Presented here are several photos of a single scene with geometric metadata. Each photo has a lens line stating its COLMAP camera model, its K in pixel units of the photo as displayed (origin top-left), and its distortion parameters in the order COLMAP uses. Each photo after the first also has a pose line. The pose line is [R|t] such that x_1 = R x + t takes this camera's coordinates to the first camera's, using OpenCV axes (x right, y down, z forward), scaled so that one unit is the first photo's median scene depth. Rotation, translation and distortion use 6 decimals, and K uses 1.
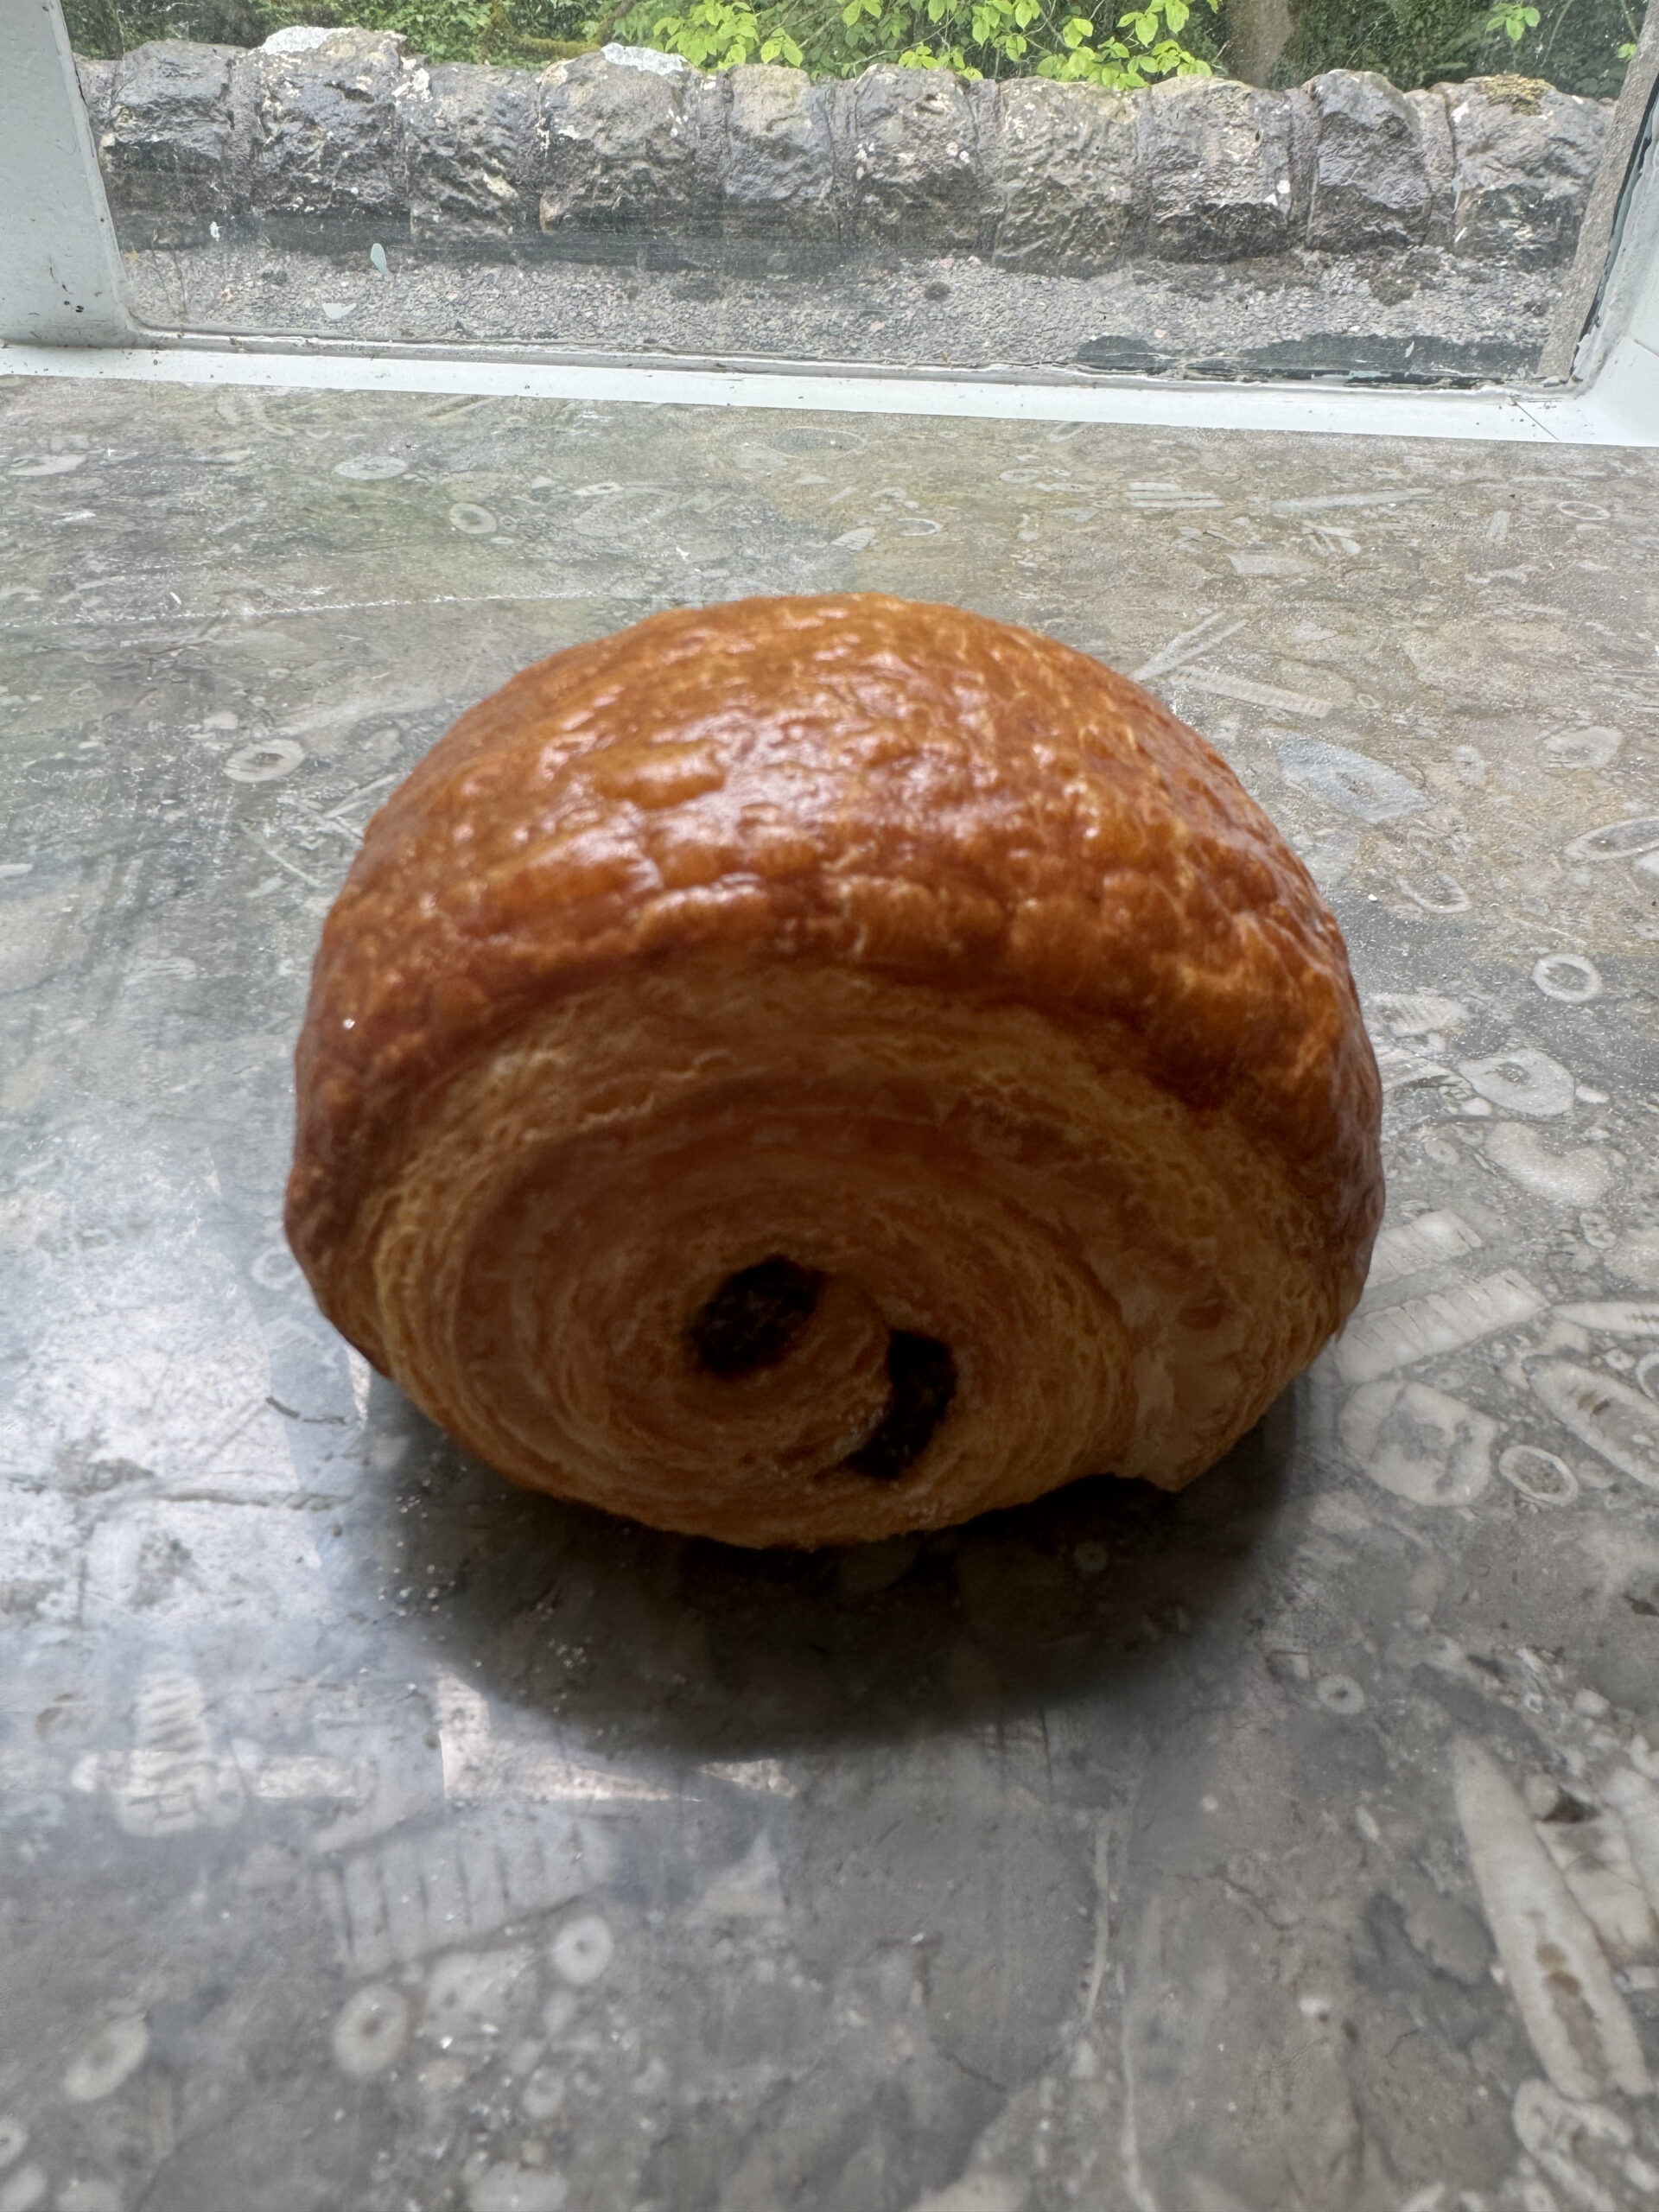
lens RADIAL K [[1669.3, 0, 828.3], [0, 1669.3, 994.1], [0, 0, 1]] dist [-0.001826, 0.003523]
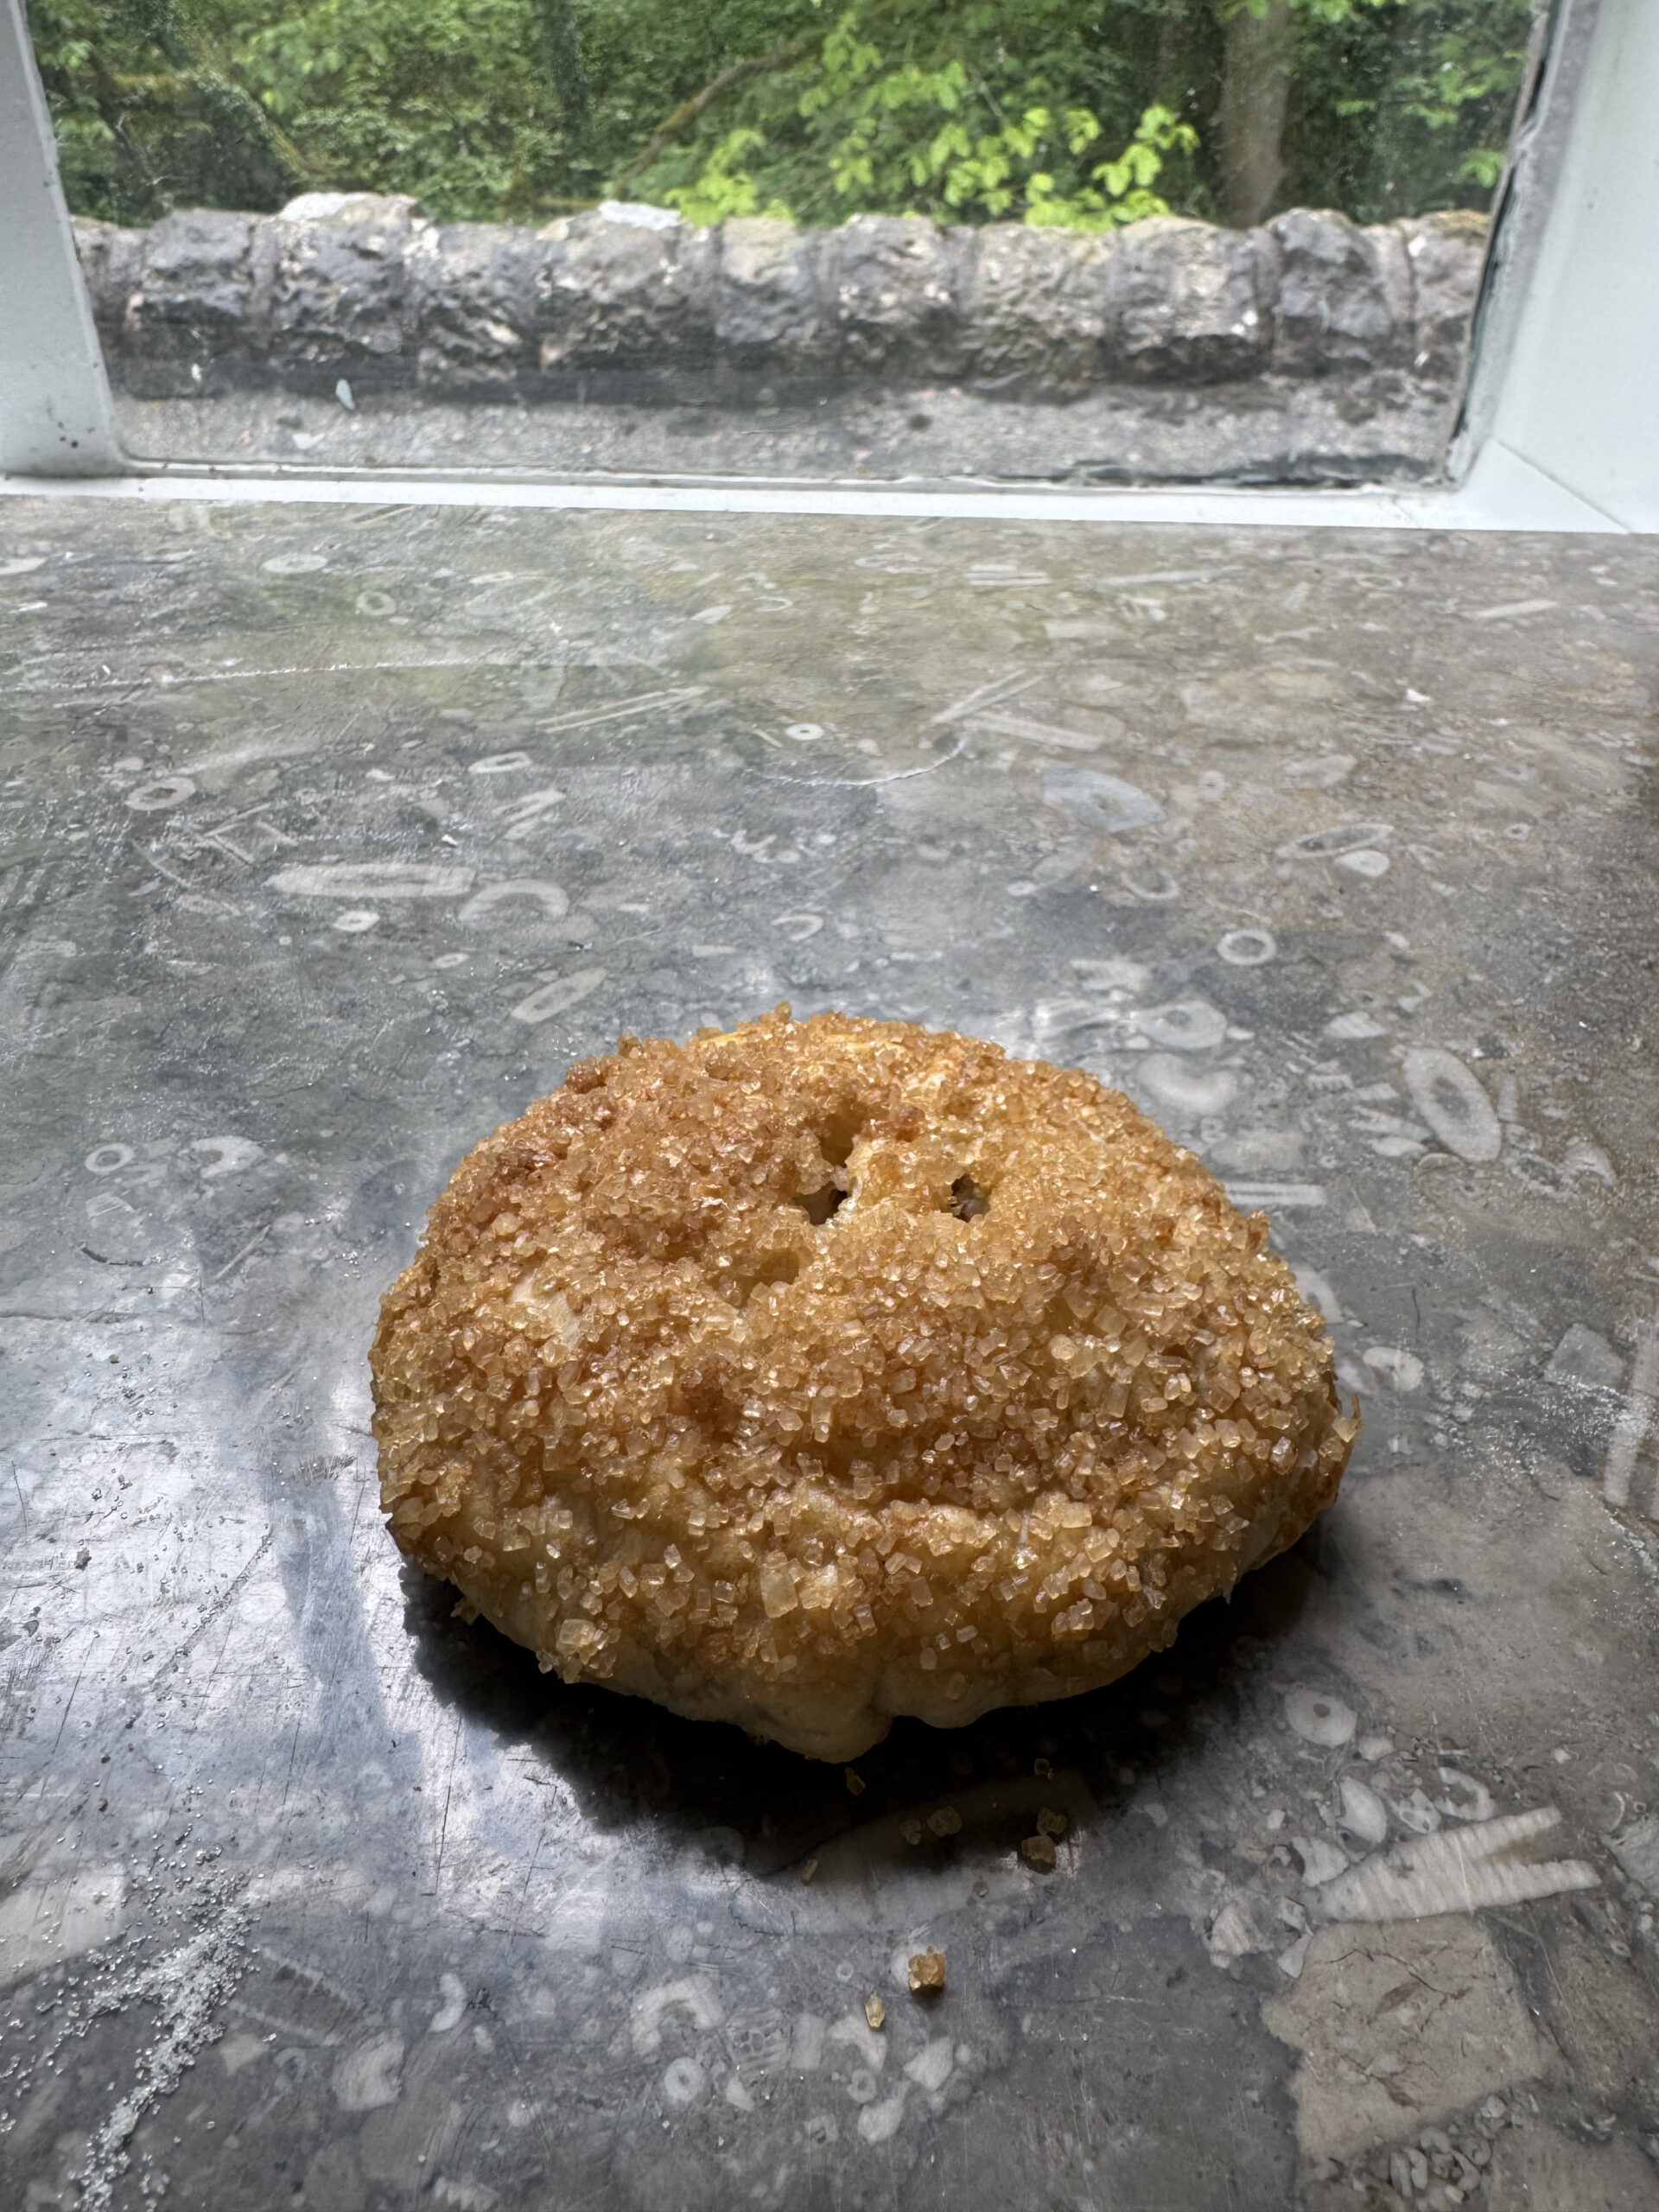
lens RADIAL K [[1683.5, 0, 821.2], [0, 1683.5, 979.9], [0, 0, 1]] dist [-0.004798, 0.002747]
pose [[0.999669, -0.013944, -0.021616, 0.065066], [0.012118, 0.996526, -0.082392, 0.040621], [0.022690, 0.082102, 0.996366, -0.067630]]
